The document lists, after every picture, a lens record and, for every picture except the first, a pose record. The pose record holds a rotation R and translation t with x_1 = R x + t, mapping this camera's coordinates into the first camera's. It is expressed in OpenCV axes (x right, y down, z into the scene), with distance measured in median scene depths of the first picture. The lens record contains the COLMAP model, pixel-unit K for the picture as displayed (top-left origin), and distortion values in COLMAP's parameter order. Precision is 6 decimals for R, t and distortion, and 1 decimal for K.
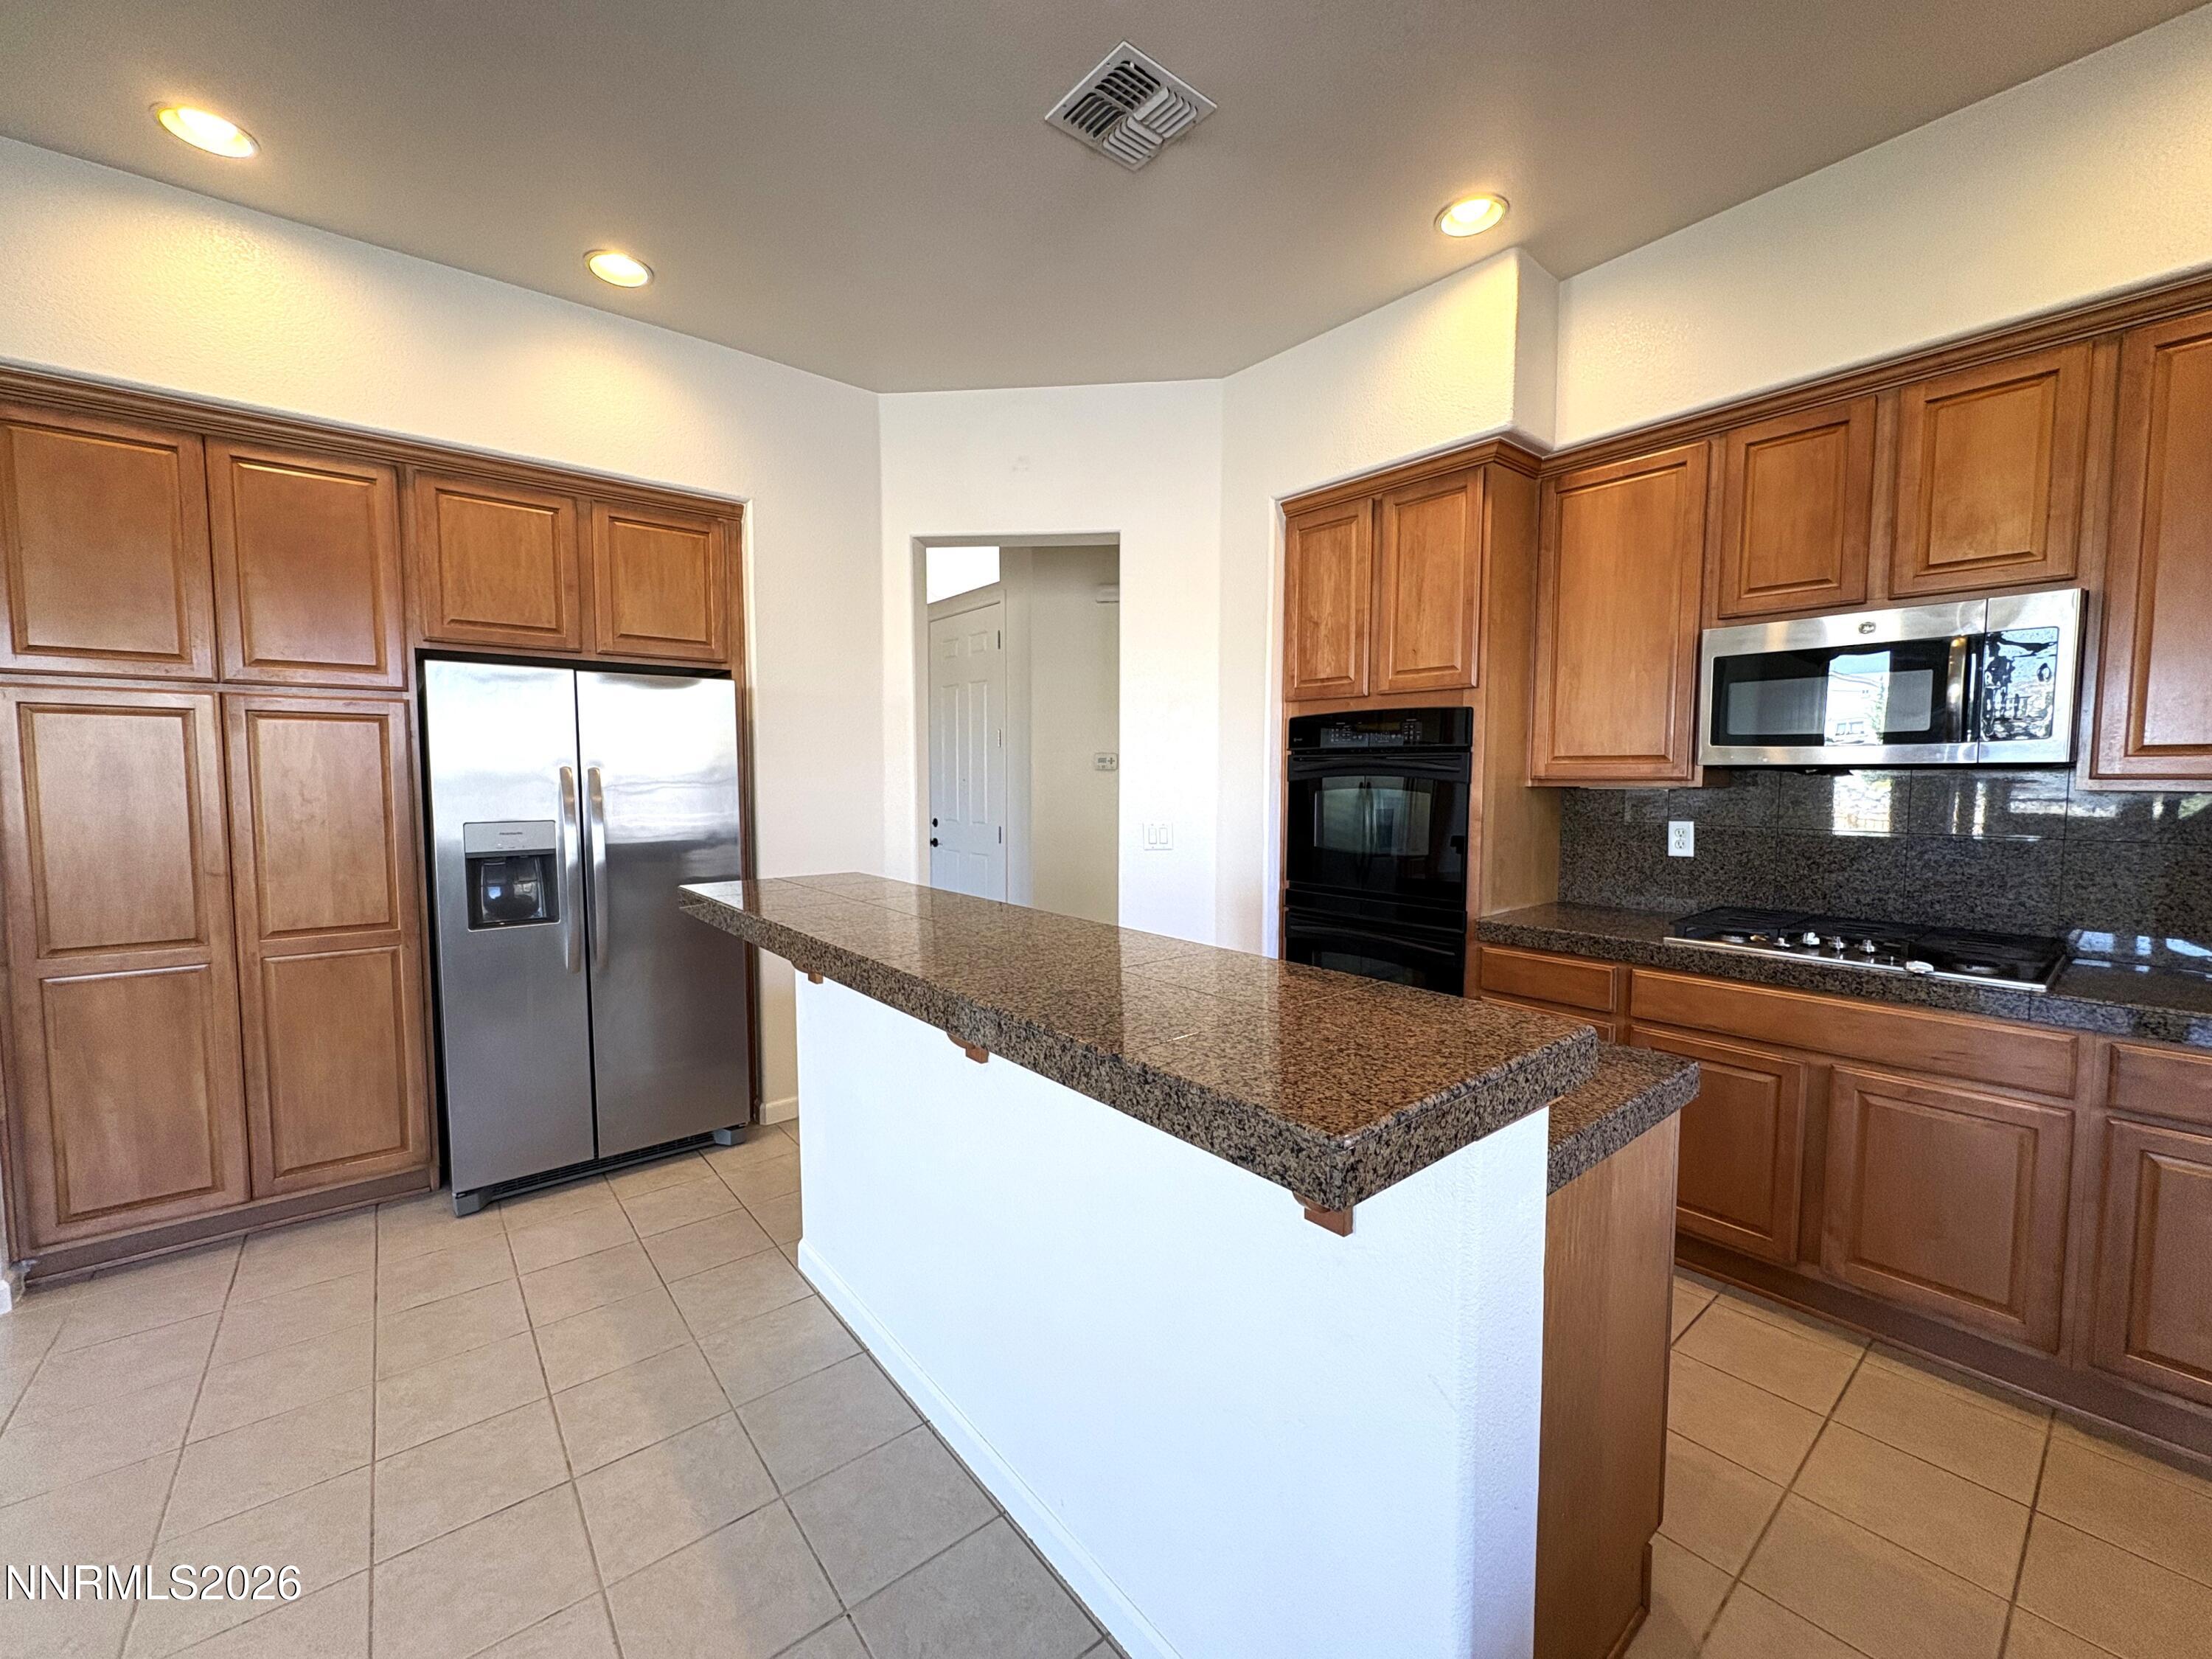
lens RADIAL K [[879.7, 0, 1106.0], [0, 879.7, 829.5], [0, 0, 1]] dist [0.001133, 0.000105]
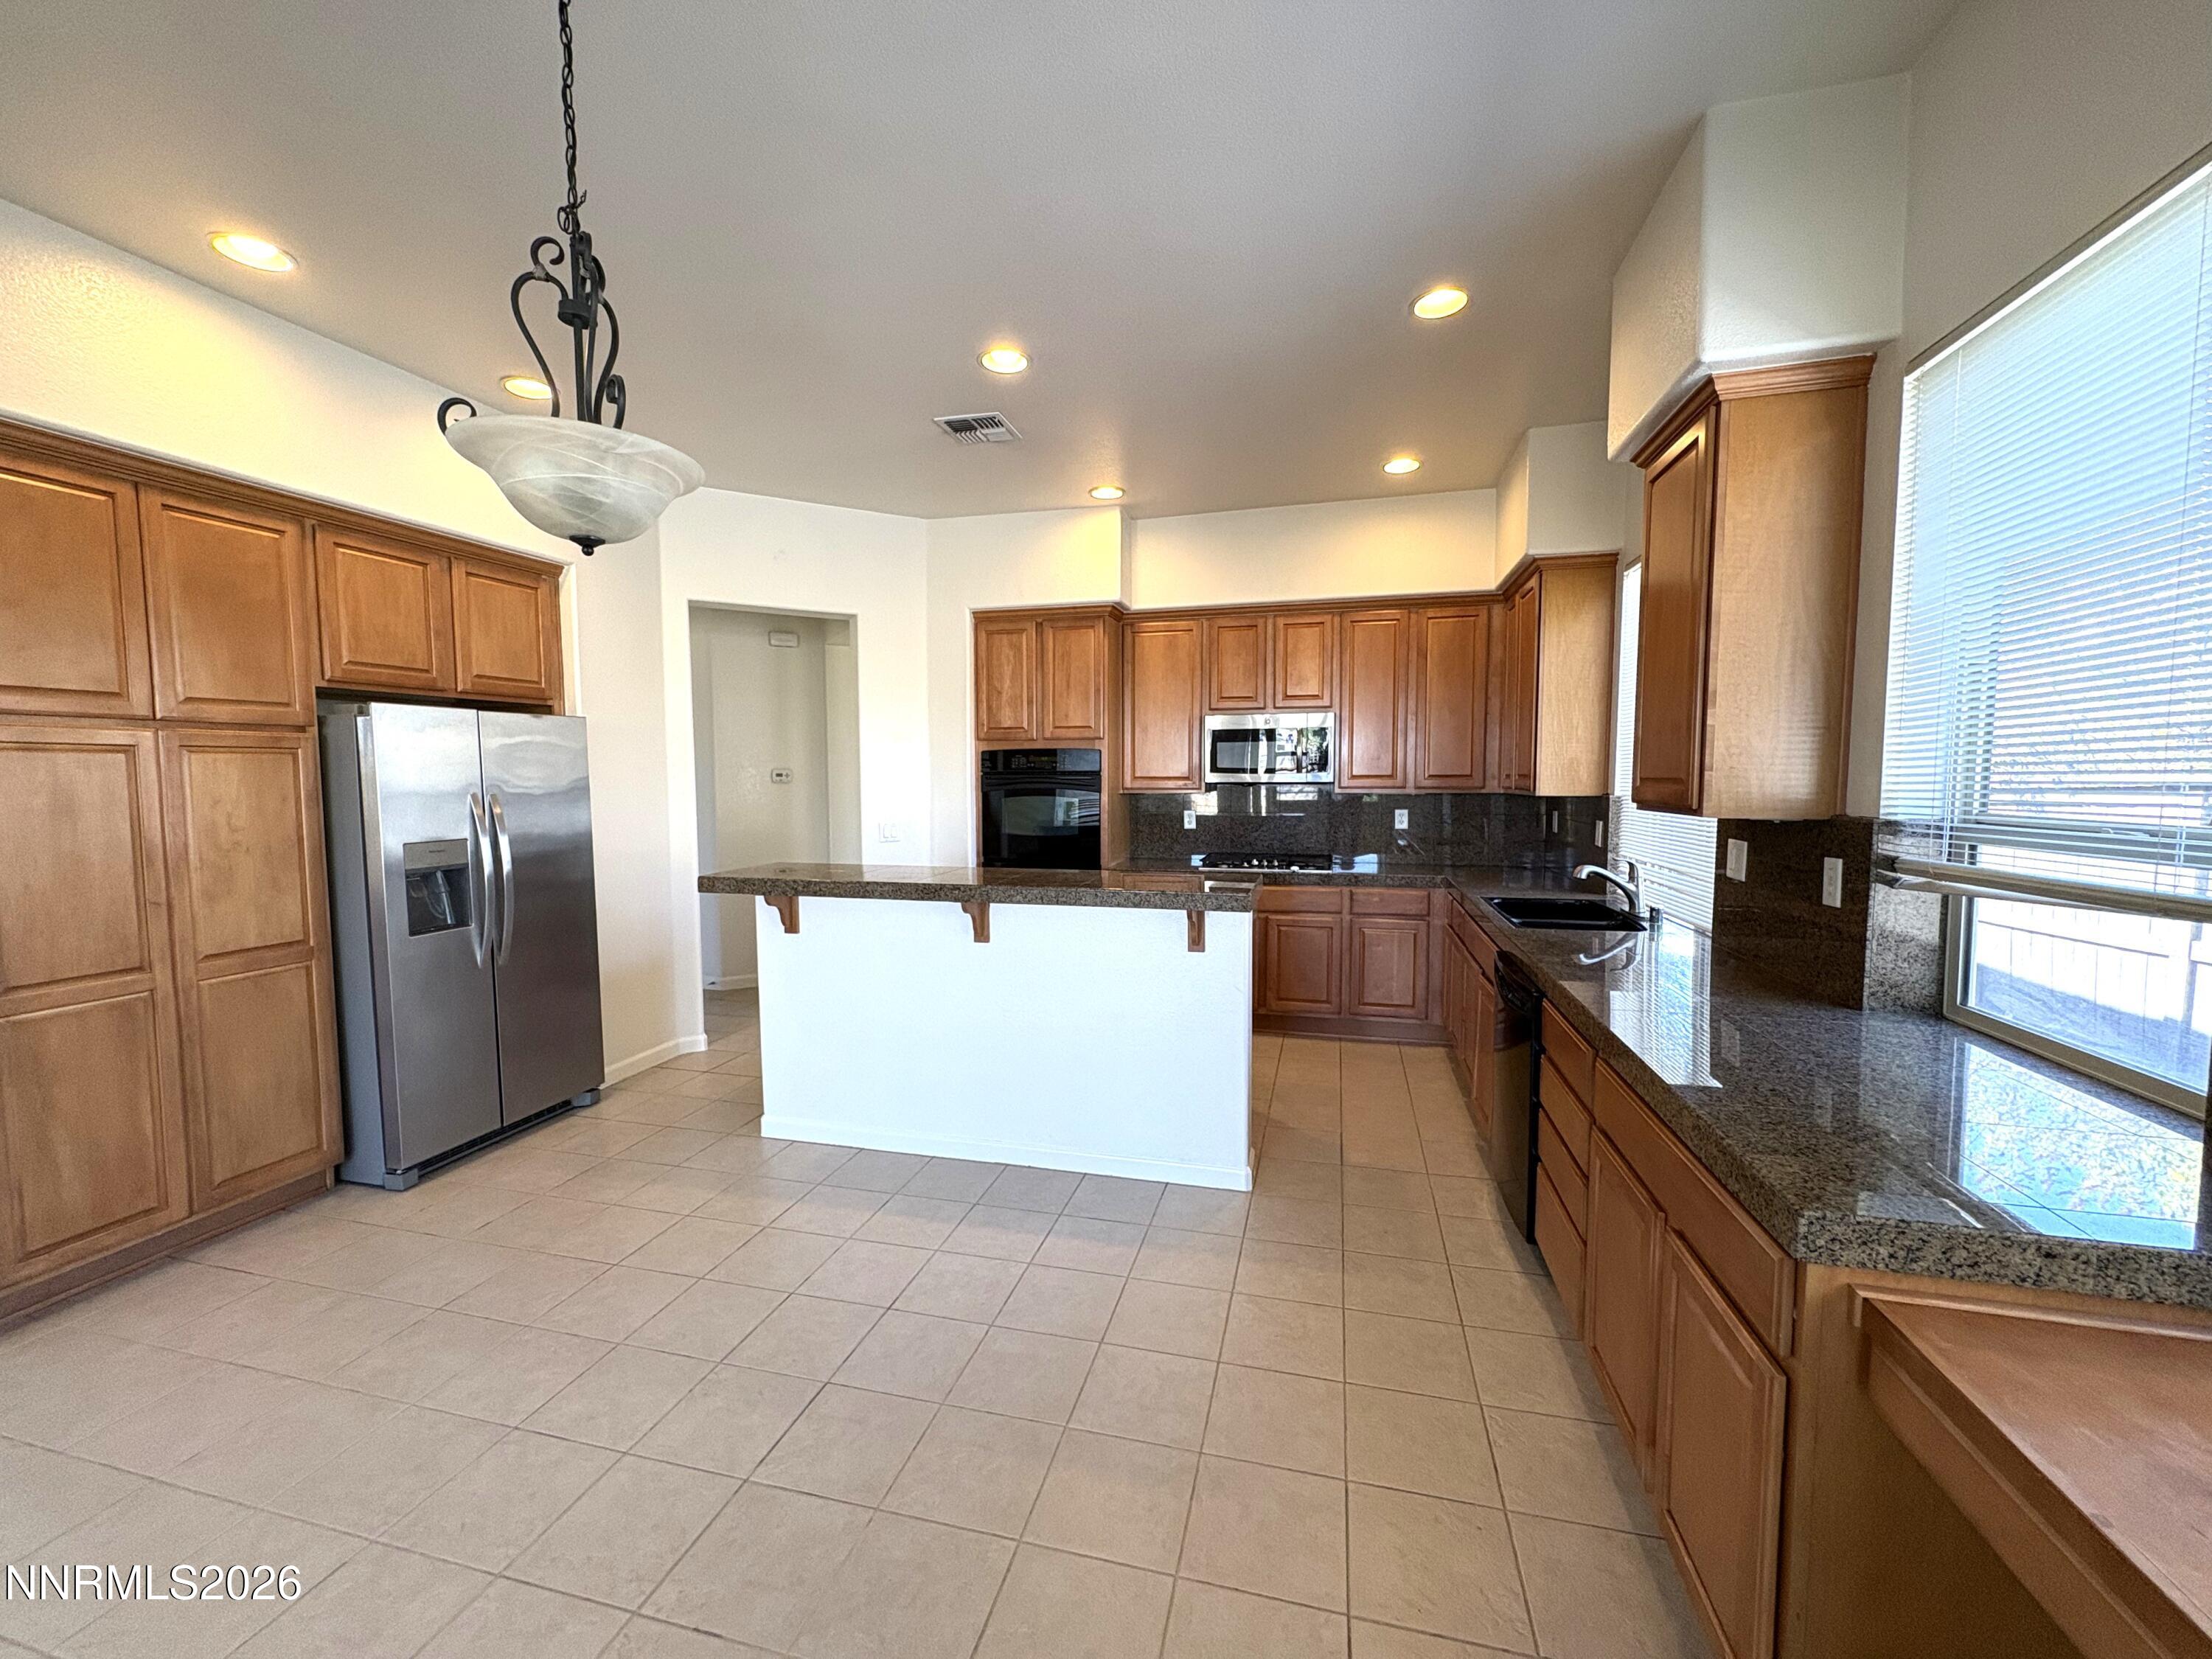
lens RADIAL K [[879.7, 0, 1106.0], [0, 879.7, 829.5], [0, 0, 1]] dist [0.001133, 0.000105]
pose [[0.806904, -0.042812, 0.589129, -0.665630], [0.042236, 0.998999, 0.014749, -0.004070], [-0.589170, 0.012981, 0.807905, -0.466669]]
